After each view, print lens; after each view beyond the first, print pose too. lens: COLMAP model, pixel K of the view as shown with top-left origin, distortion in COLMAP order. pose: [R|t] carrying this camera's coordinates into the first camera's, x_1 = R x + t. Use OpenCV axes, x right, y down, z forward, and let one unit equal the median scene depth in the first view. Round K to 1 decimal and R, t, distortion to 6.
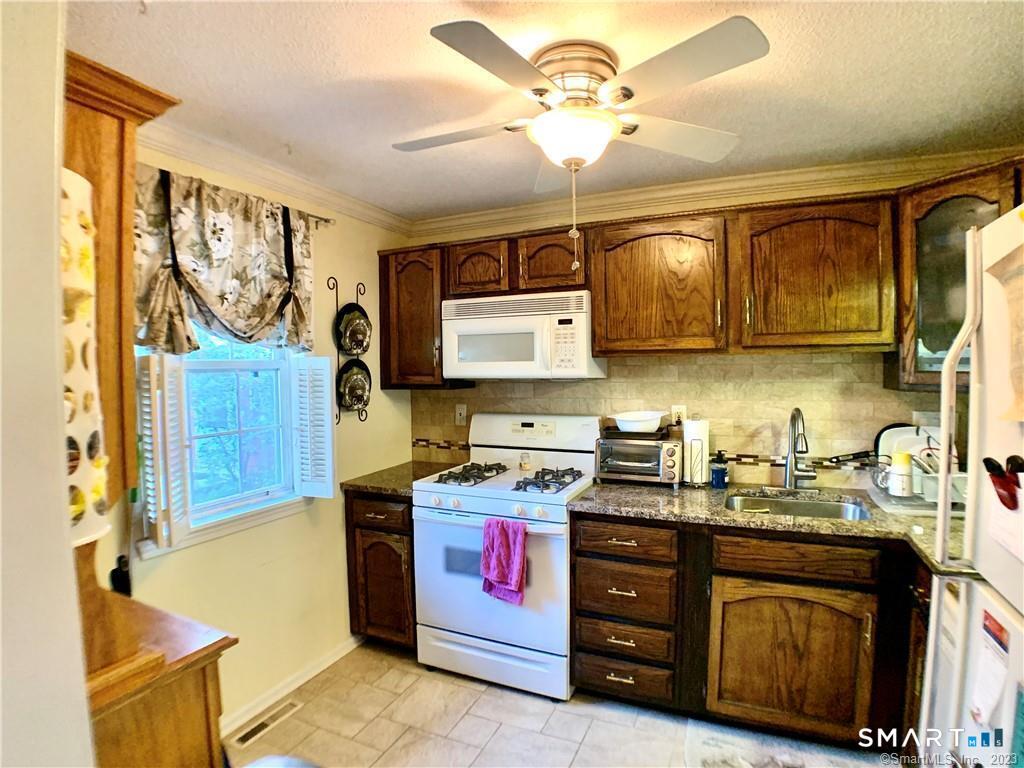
lens RADIAL K [[538.0, 0, 506.4], [0, 538.0, 381.3], [0, 0, 1]] dist [-0.103352, 0.020598]
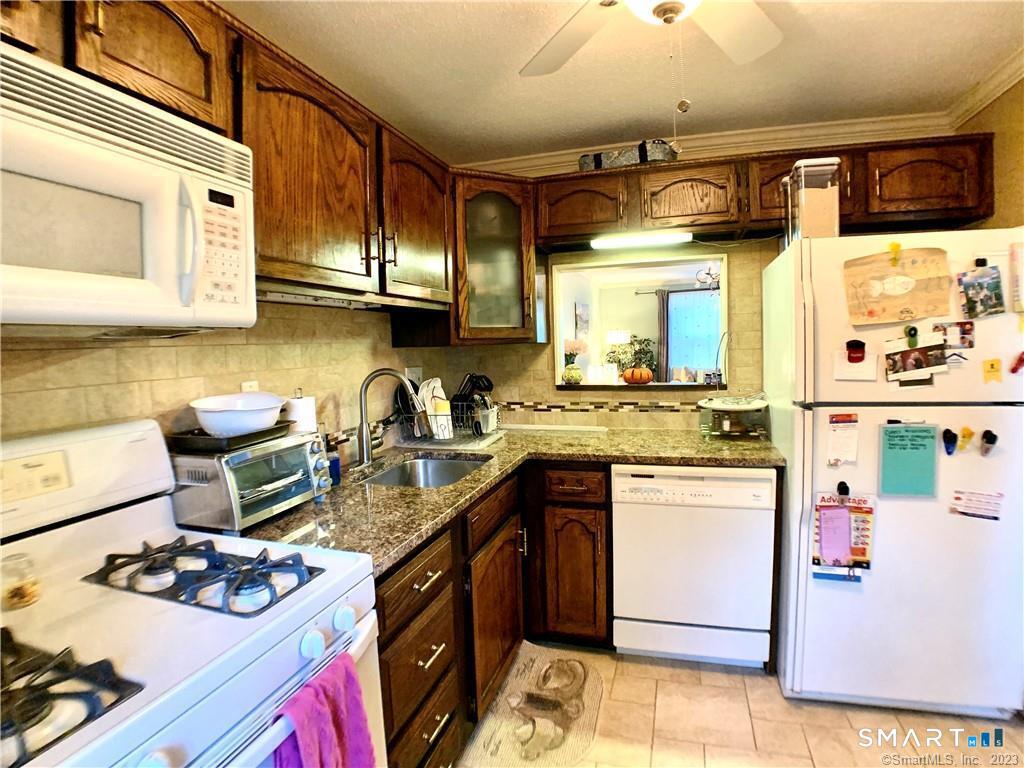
lens RADIAL K [[538.0, 0, 506.4], [0, 538.0, 381.3], [0, 0, 1]] dist [-0.103352, 0.020598]
pose [[-0.143133, -0.049199, 0.988480, -0.348504], [0.059264, 0.996545, 0.058182, 0.028162], [-0.987928, 0.066909, -0.139722, 0.829341]]
